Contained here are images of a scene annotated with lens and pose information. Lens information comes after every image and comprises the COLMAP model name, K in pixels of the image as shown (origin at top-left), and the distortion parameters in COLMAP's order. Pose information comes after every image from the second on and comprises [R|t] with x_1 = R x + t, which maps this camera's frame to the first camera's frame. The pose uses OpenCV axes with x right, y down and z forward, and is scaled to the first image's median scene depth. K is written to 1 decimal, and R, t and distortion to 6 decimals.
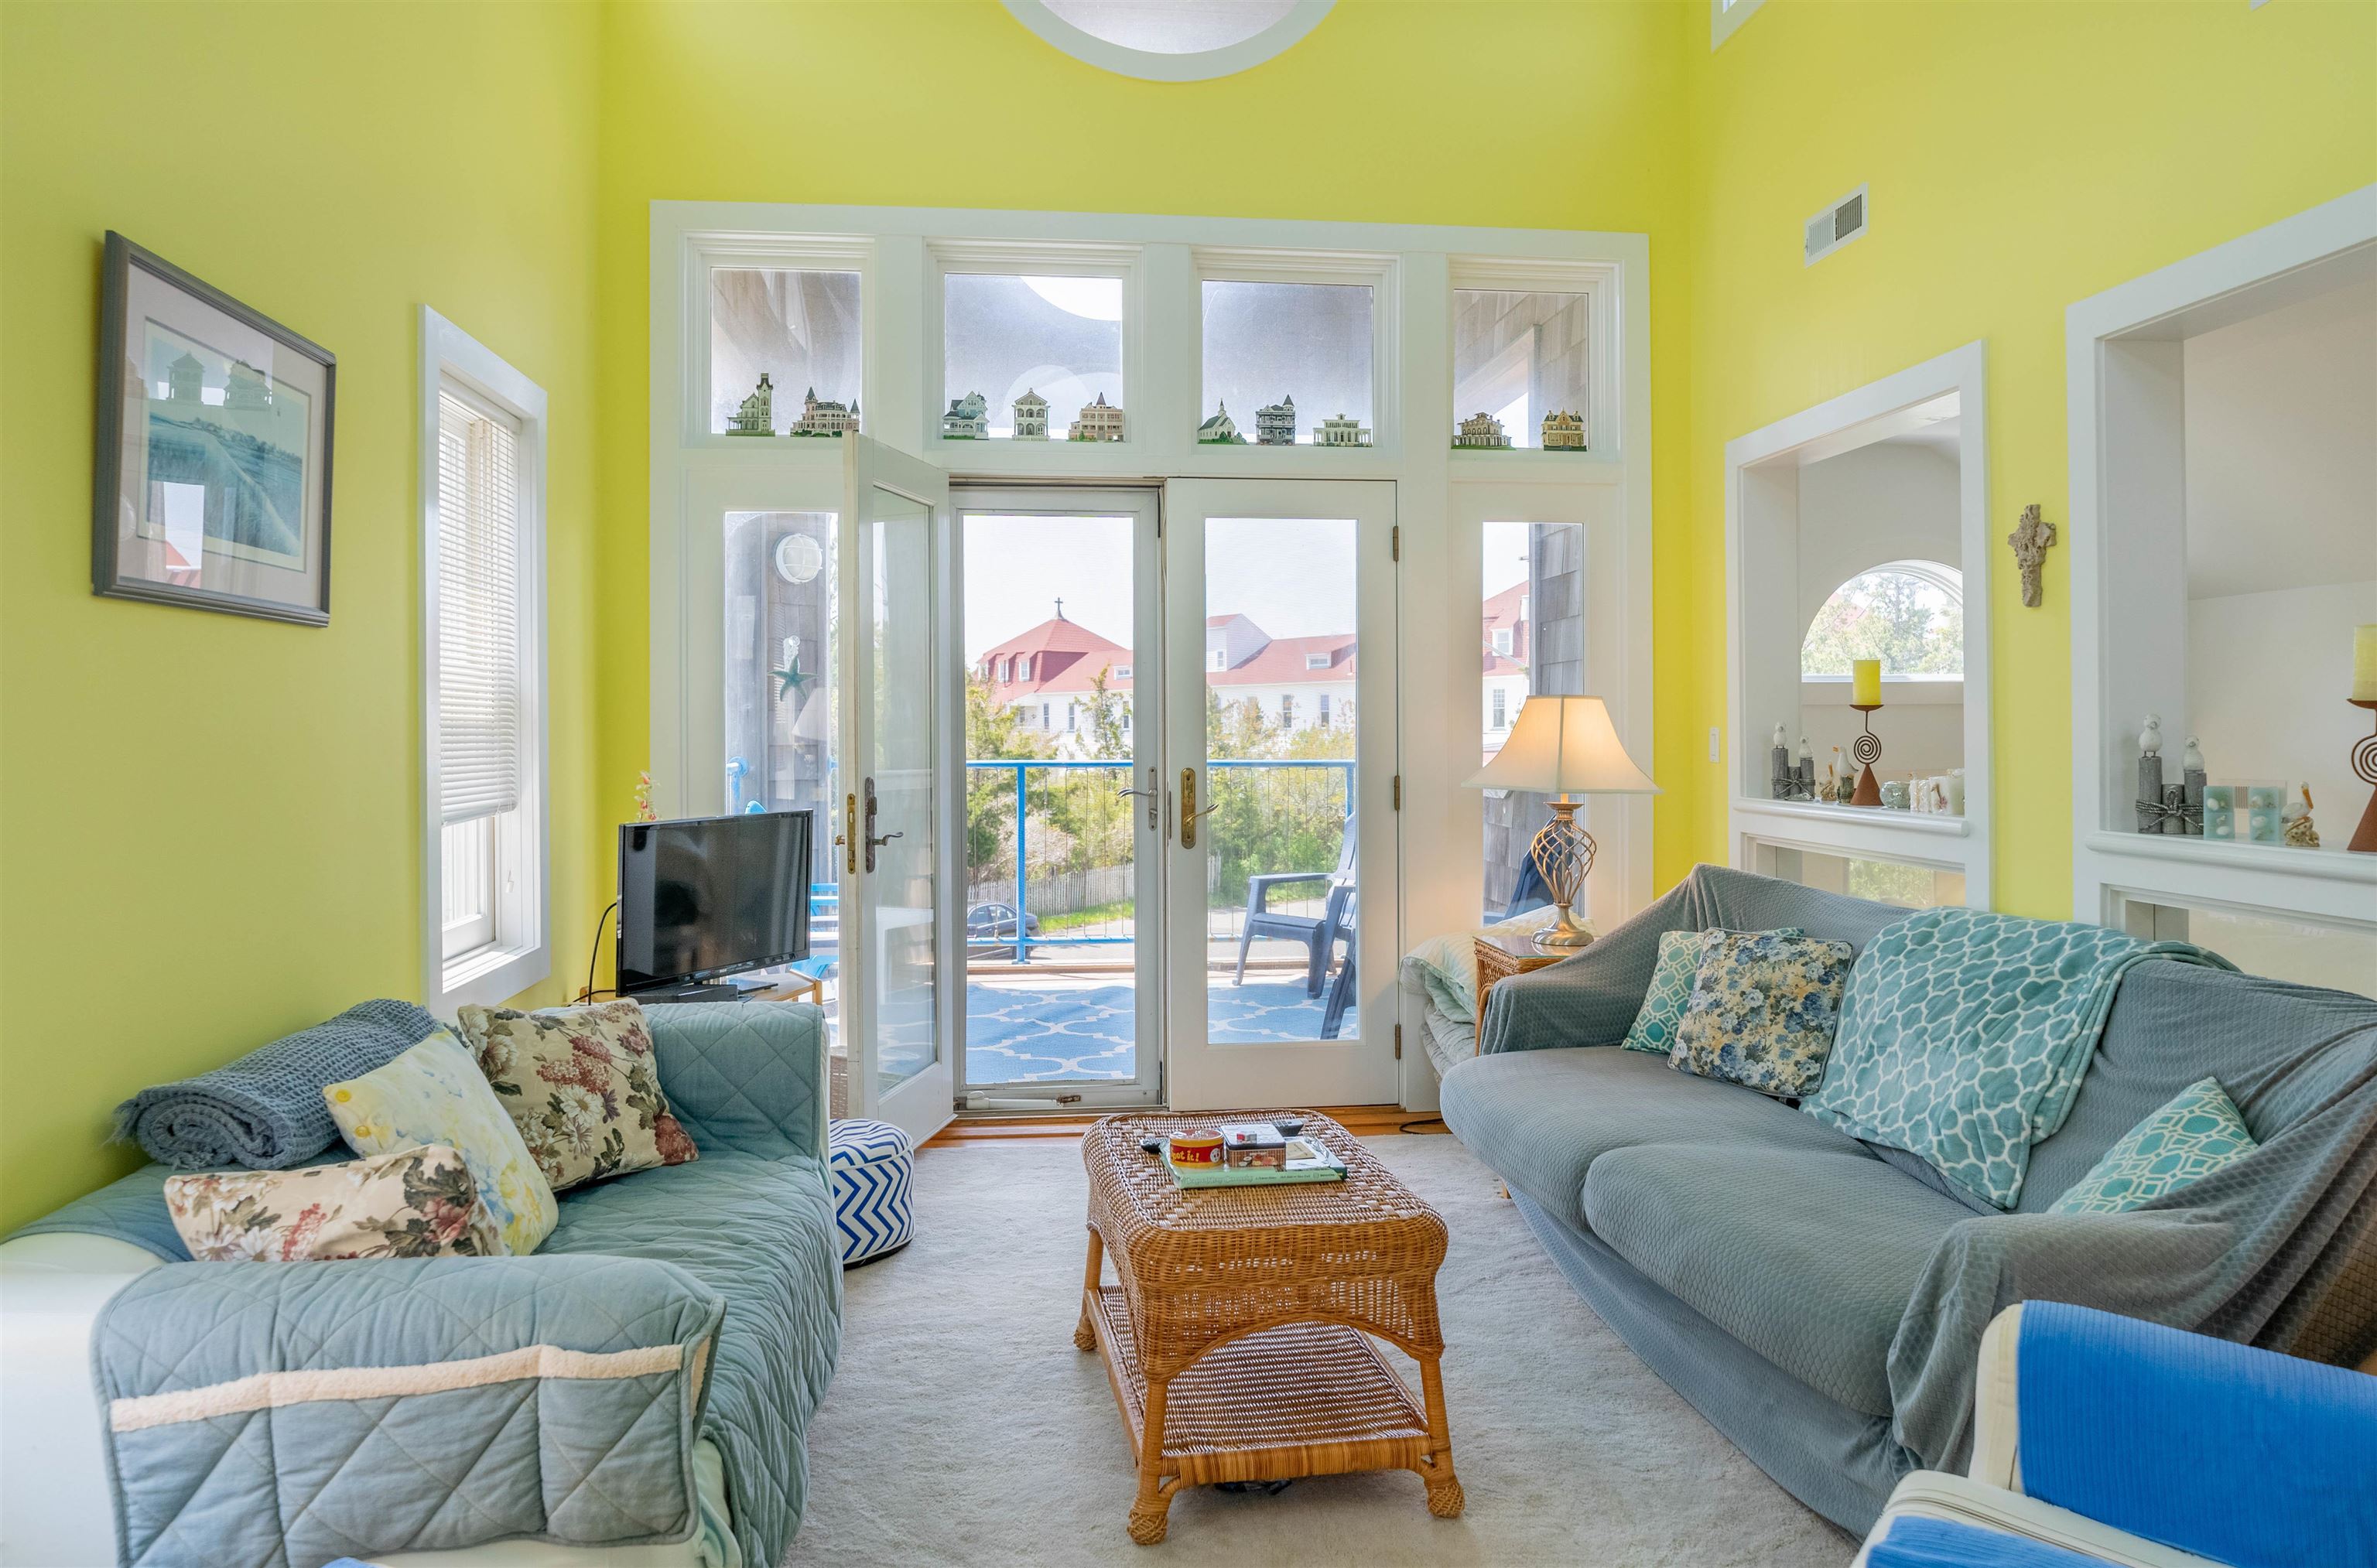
lens RADIAL K [[1548.5, 0, 1152.8], [0, 1548.5, 727.0], [0, 0, 1]] dist [-0.021159, 0.001185]
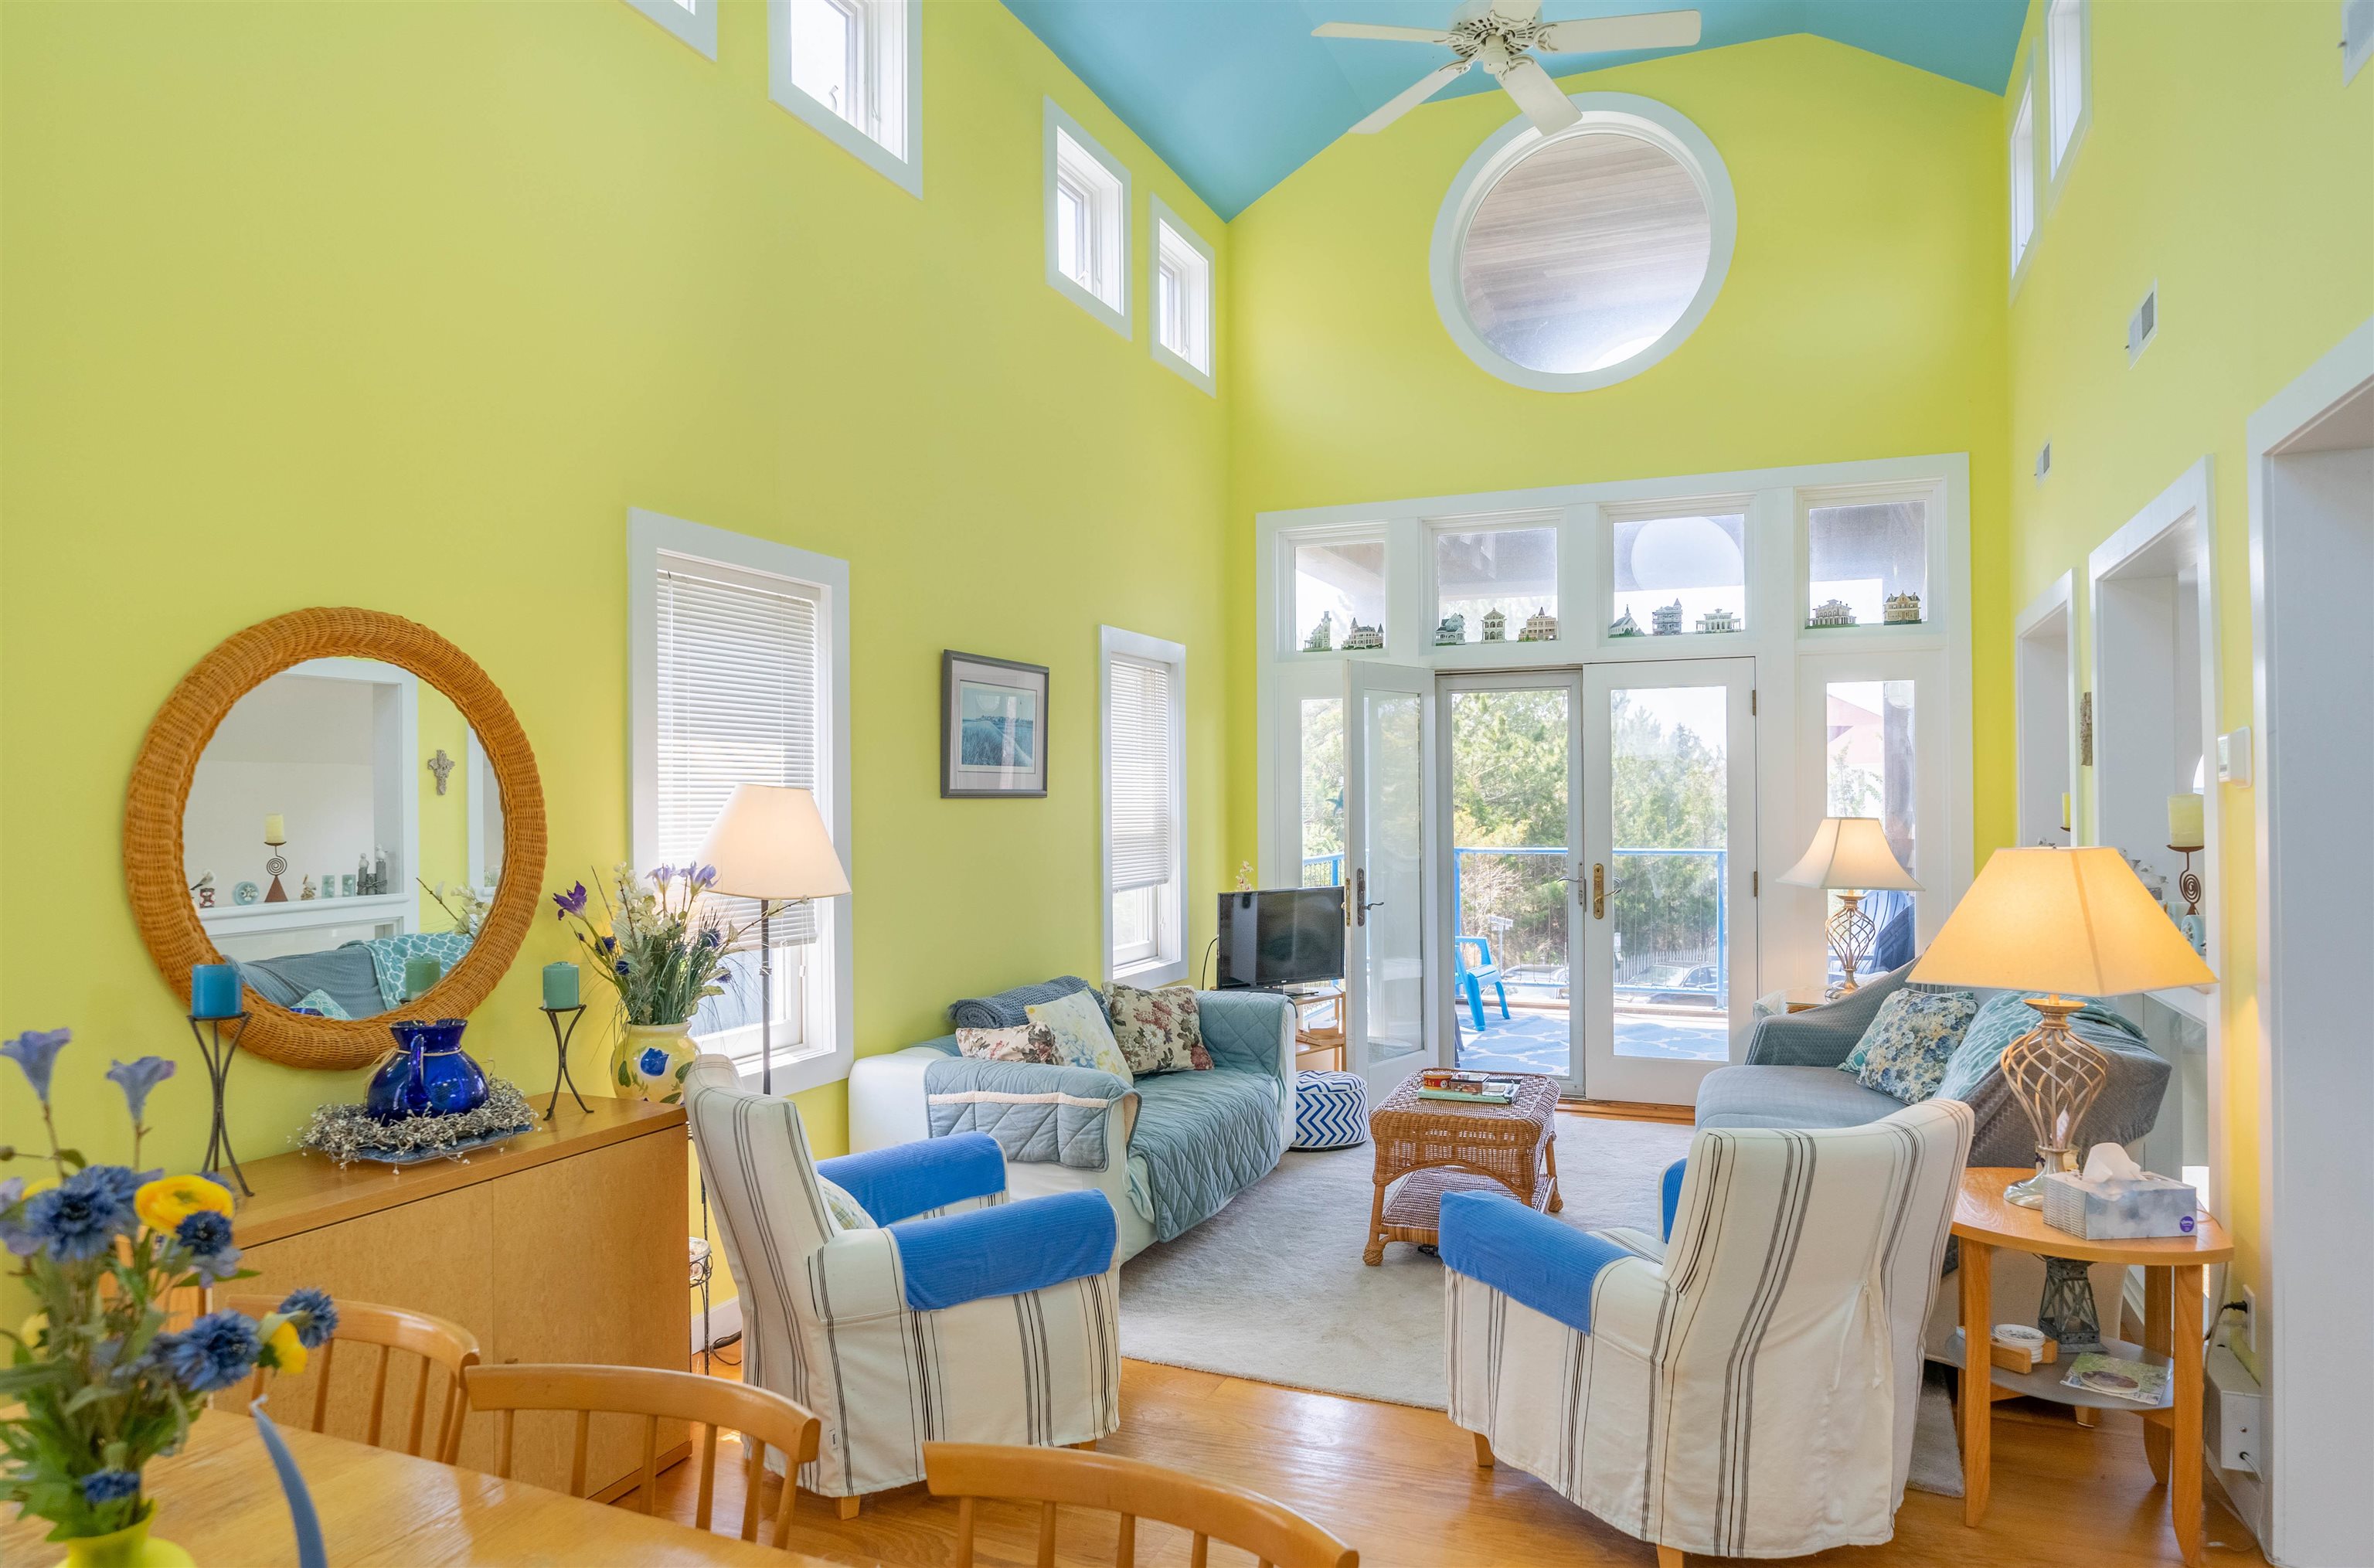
lens RADIAL K [[1370.4, 0, 1187.9], [0, 1370.4, 790.9], [0, 0, 1]] dist [-0.007029, -0.000248]
pose [[0.880923, -0.007029, -0.473208, 0.408067], [0.003530, 0.999959, -0.008281, -0.045059], [0.473247, 0.005625, 0.880912, -0.438361]]
